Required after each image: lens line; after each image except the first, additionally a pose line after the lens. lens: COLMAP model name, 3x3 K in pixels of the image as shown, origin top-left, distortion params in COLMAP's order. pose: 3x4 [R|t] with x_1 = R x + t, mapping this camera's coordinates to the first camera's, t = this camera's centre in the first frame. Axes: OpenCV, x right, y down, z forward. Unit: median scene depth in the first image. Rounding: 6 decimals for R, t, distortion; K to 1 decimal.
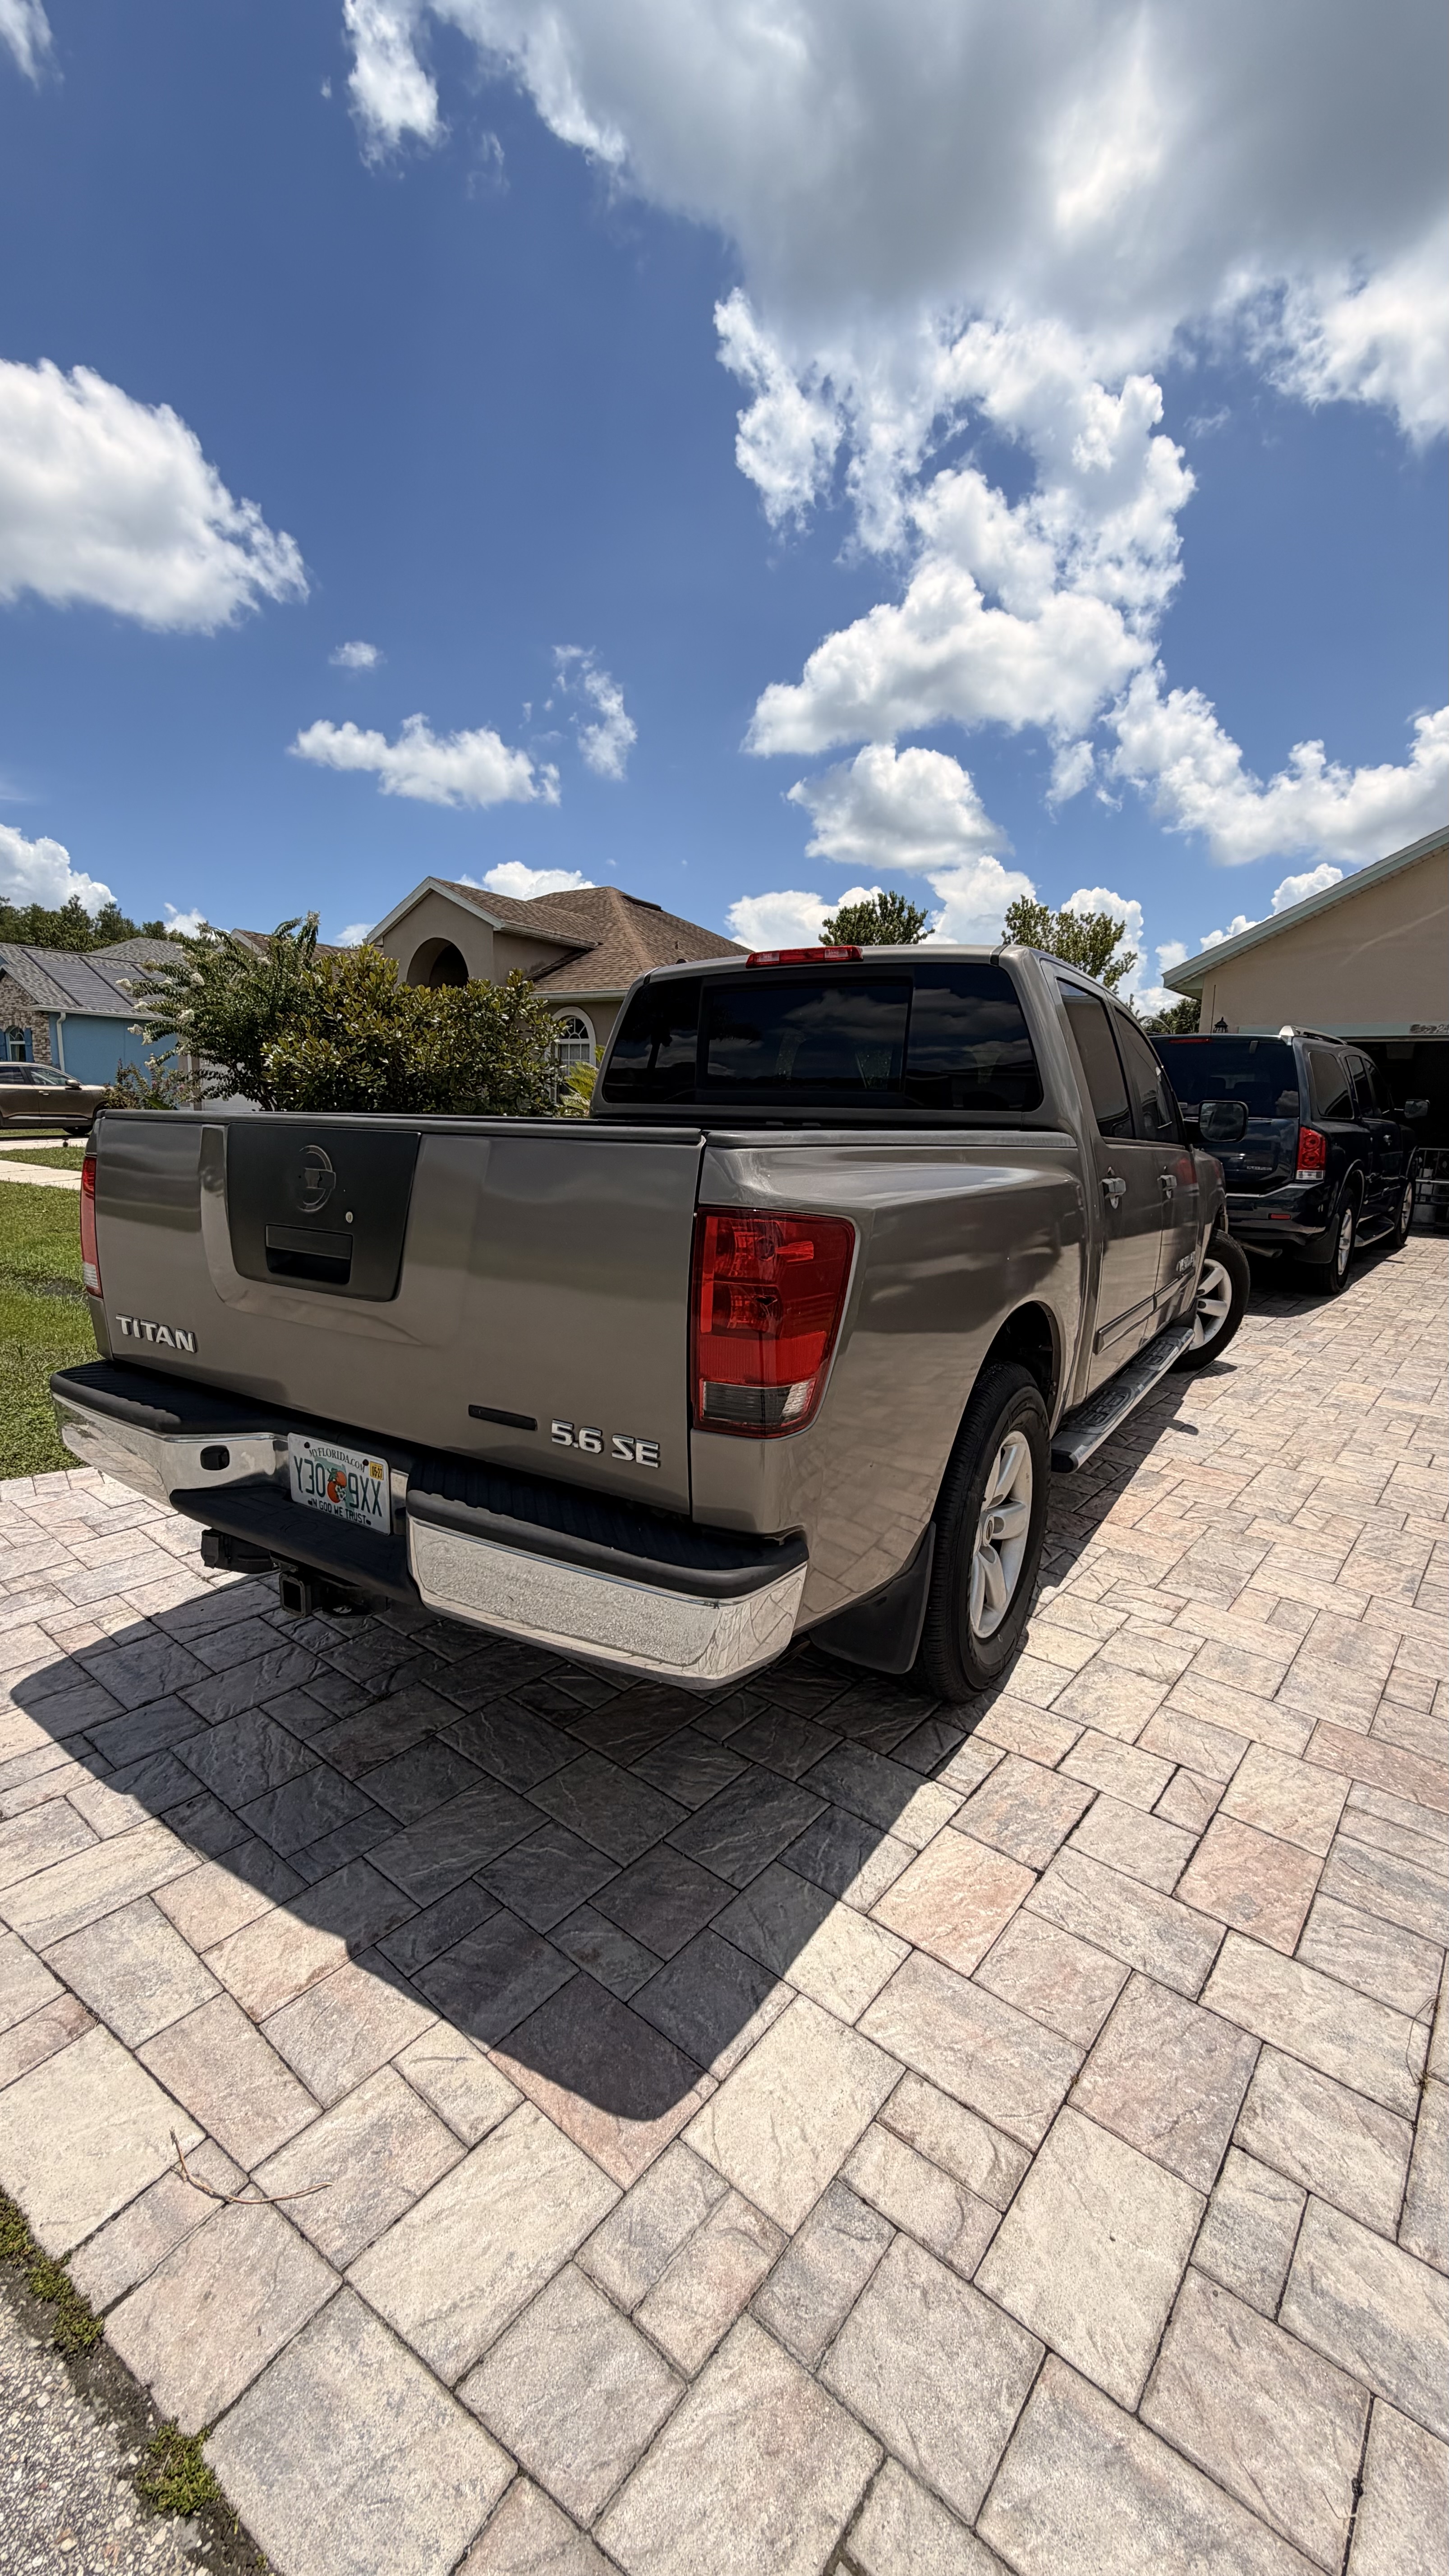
lens RADIAL K [[1019.2, 0, 724.5], [0, 1019.2, 1288.0], [0, 0, 1]] dist [-0.002999, 0.000083]
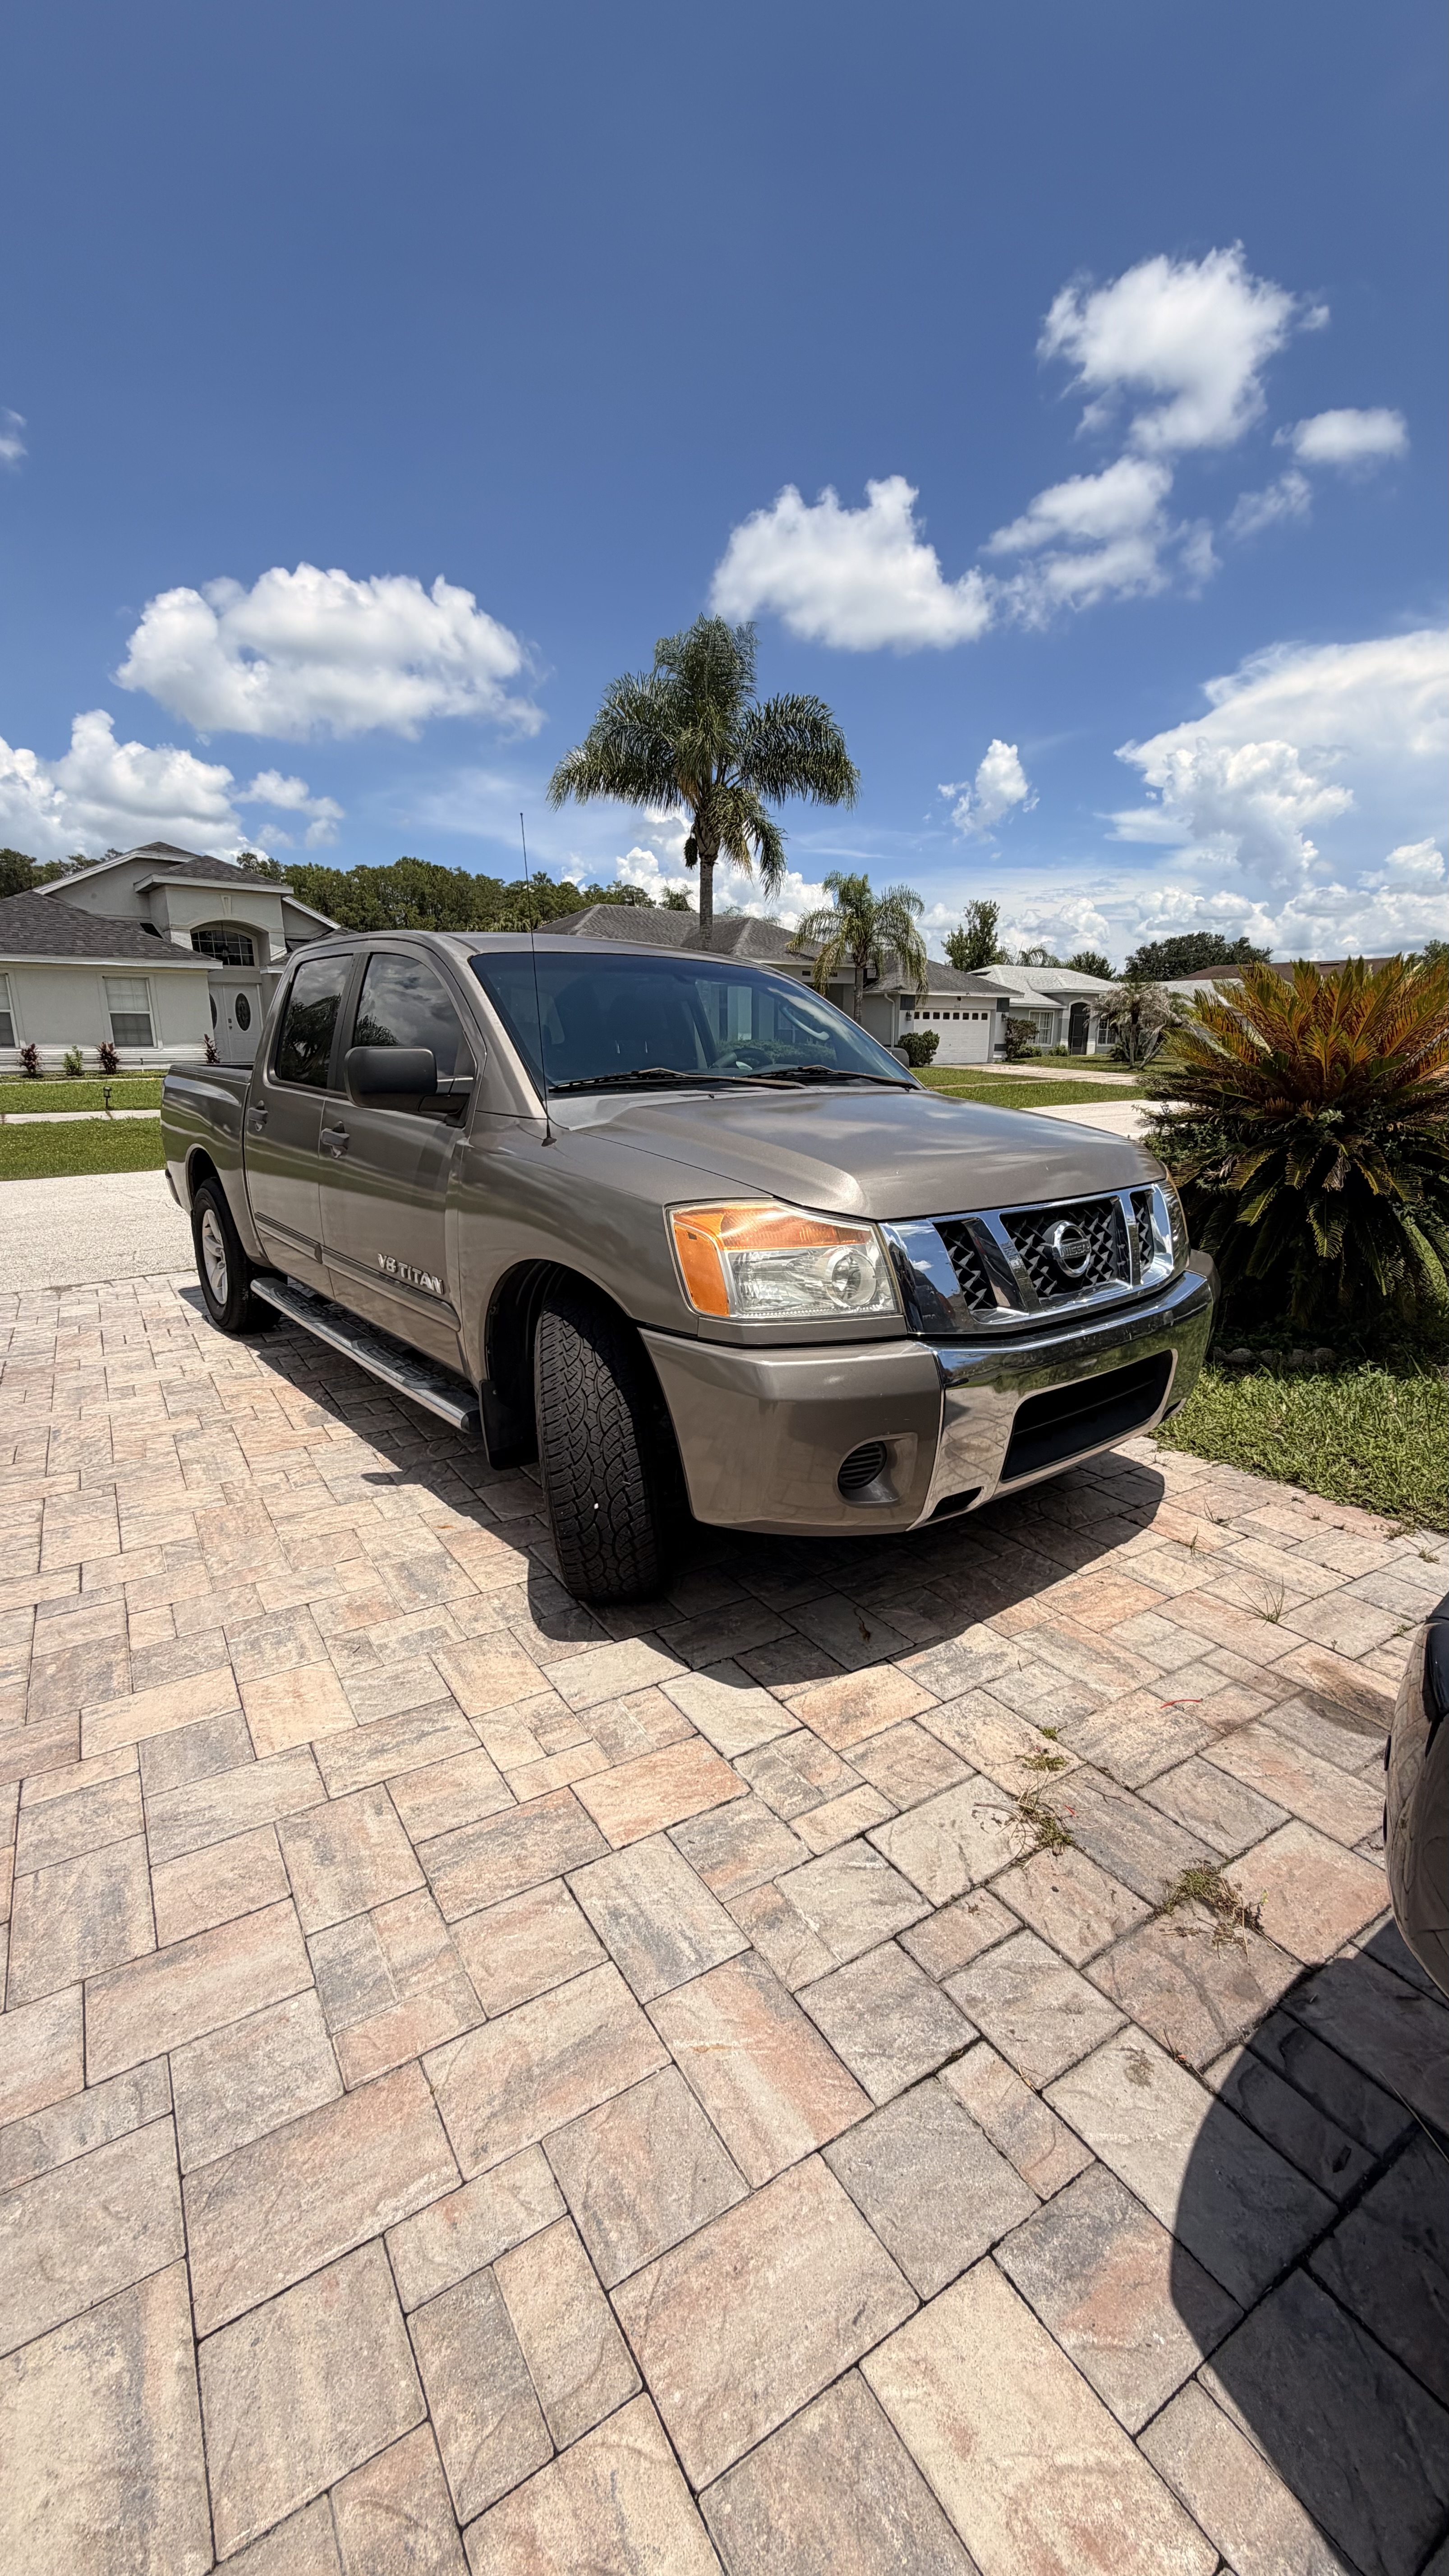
lens RADIAL K [[1024.7, 0, 730.7], [0, 1024.7, 1277.4], [0, 0, 1]] dist [-0.001055, -0.000245]
pose [[-0.314202, 0.183454, -0.931462, 1.865755], [-0.178125, 0.952334, 0.247650, -0.429103], [0.932496, 0.243729, -0.266547, 2.480508]]
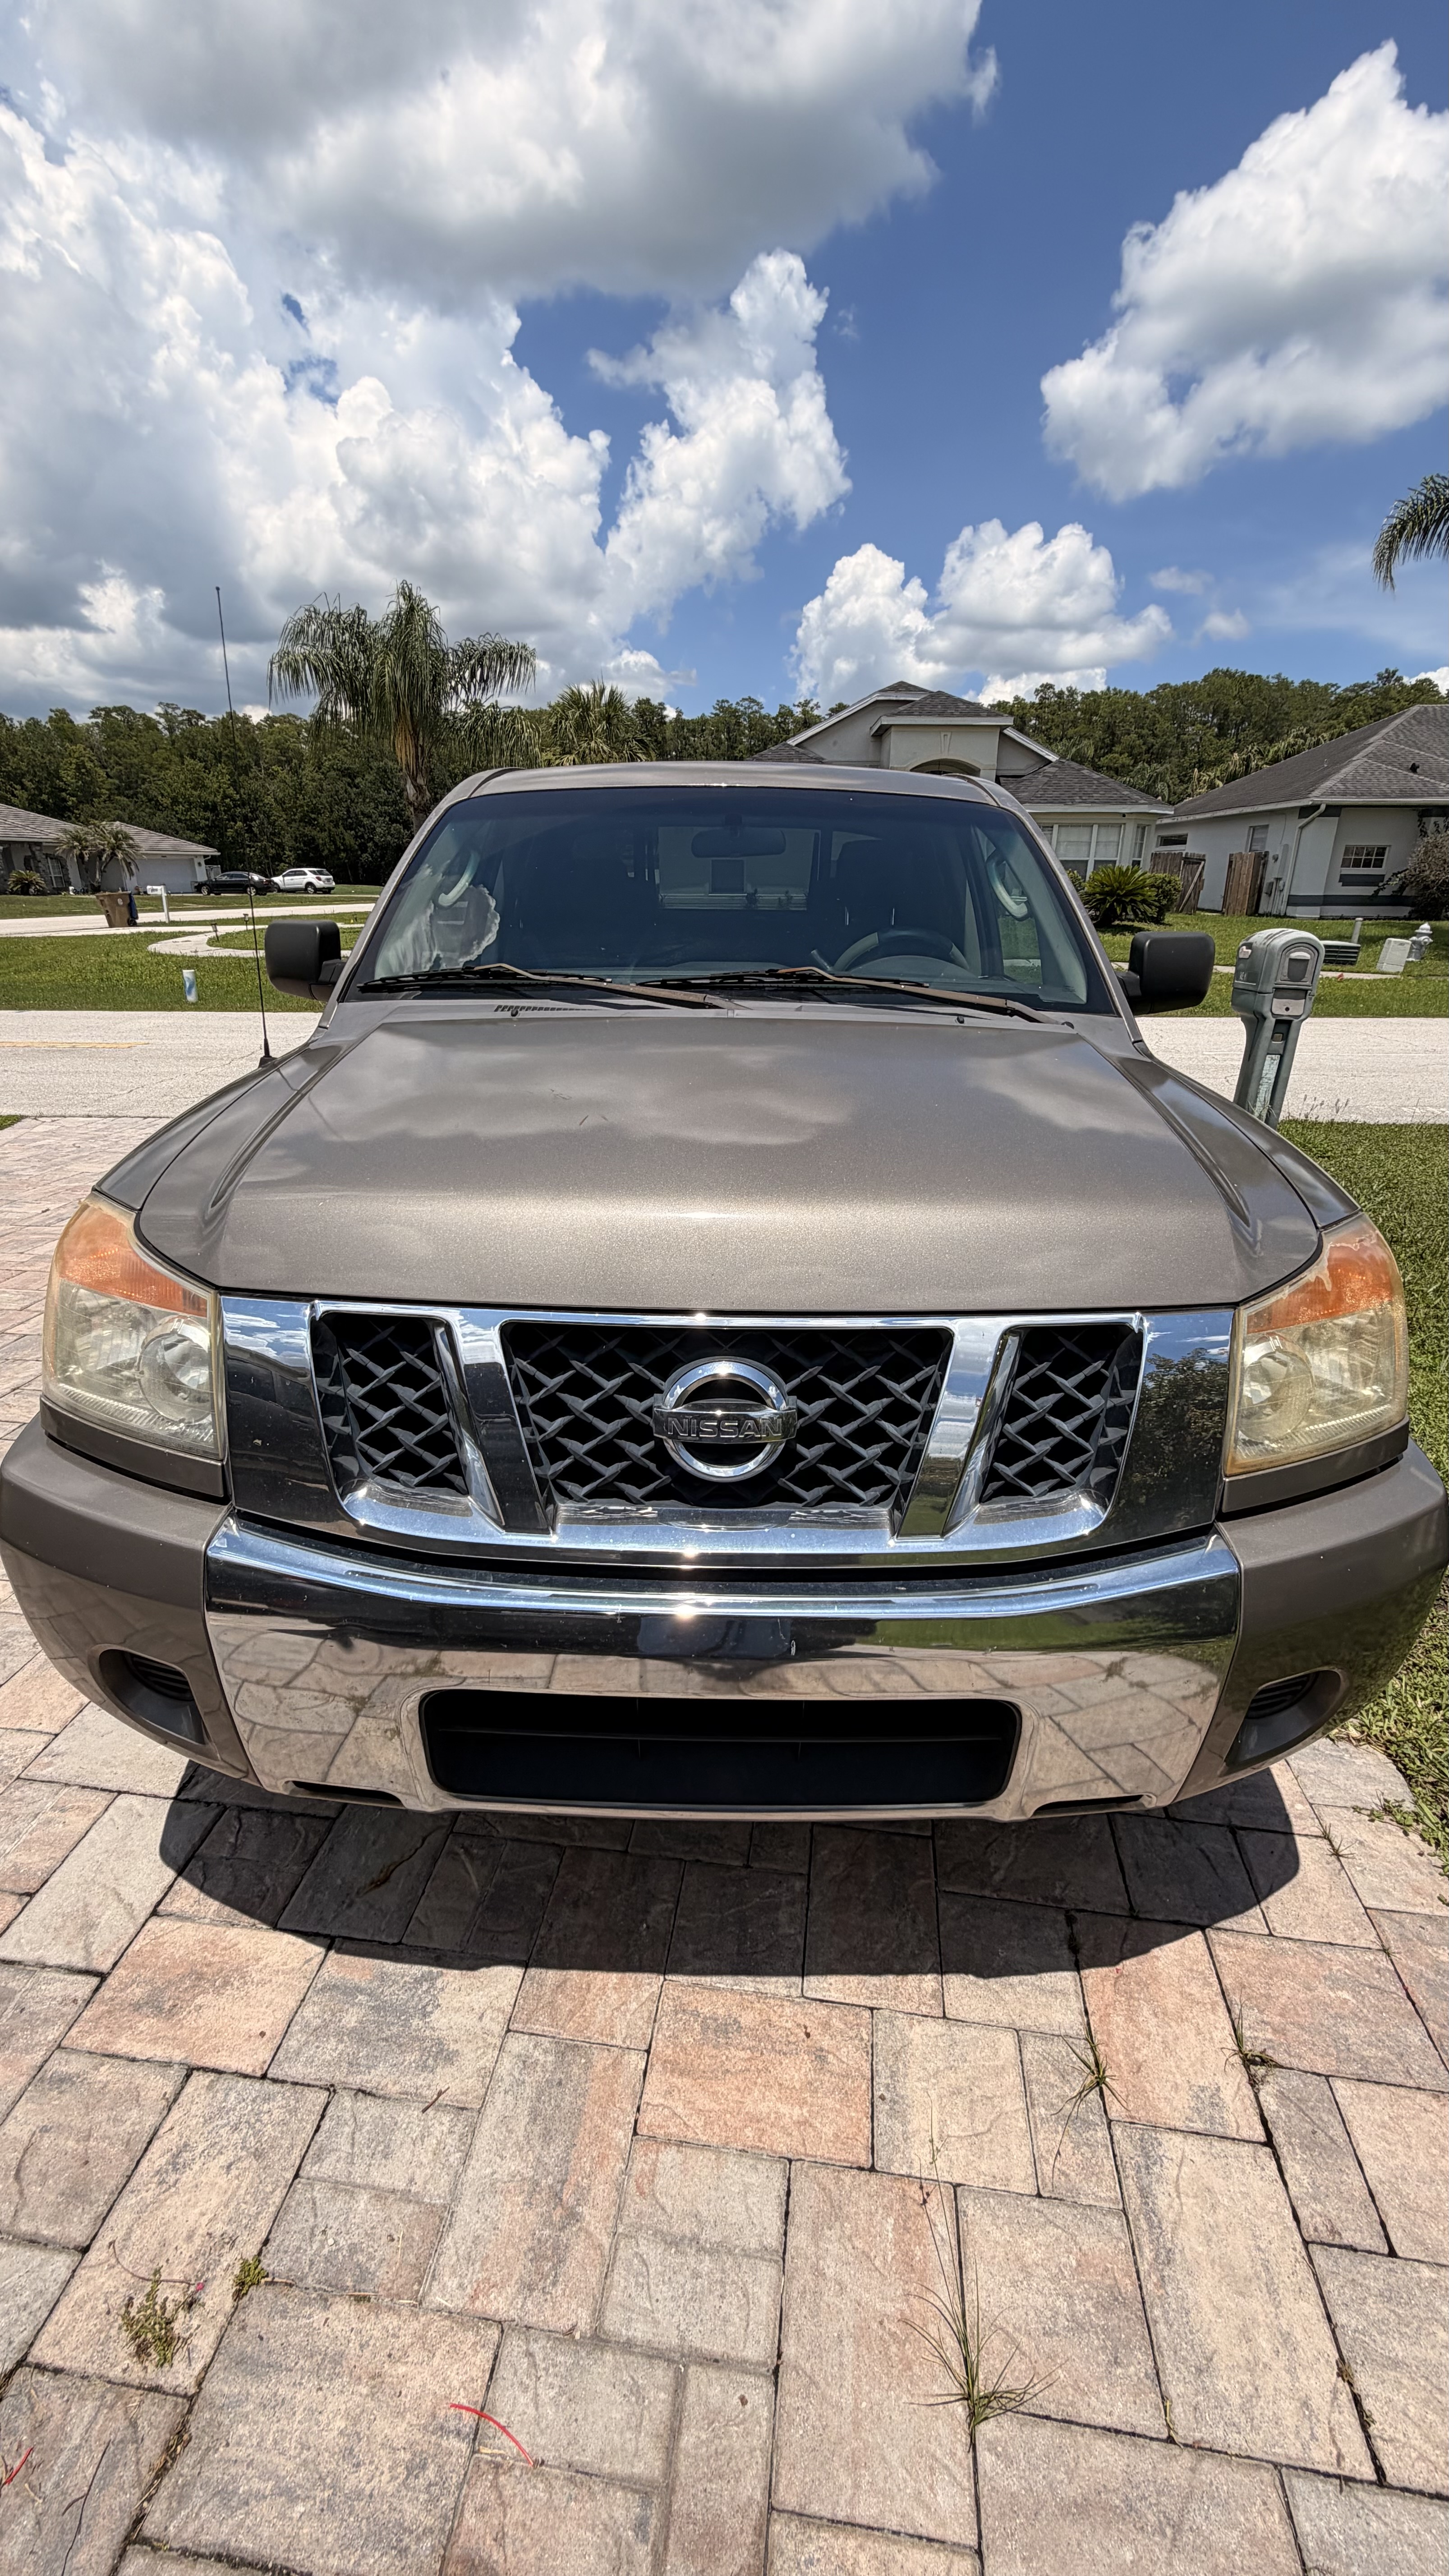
lens RADIAL K [[1024.7, 0, 730.7], [0, 1024.7, 1277.4], [0, 0, 1]] dist [-0.001055, -0.000245]
pose [[-0.848204, 0.158359, -0.505442, 1.037020], [-0.124104, 0.868279, 0.480303, -0.548281], [0.514925, 0.470122, -0.716825, 2.824992]]
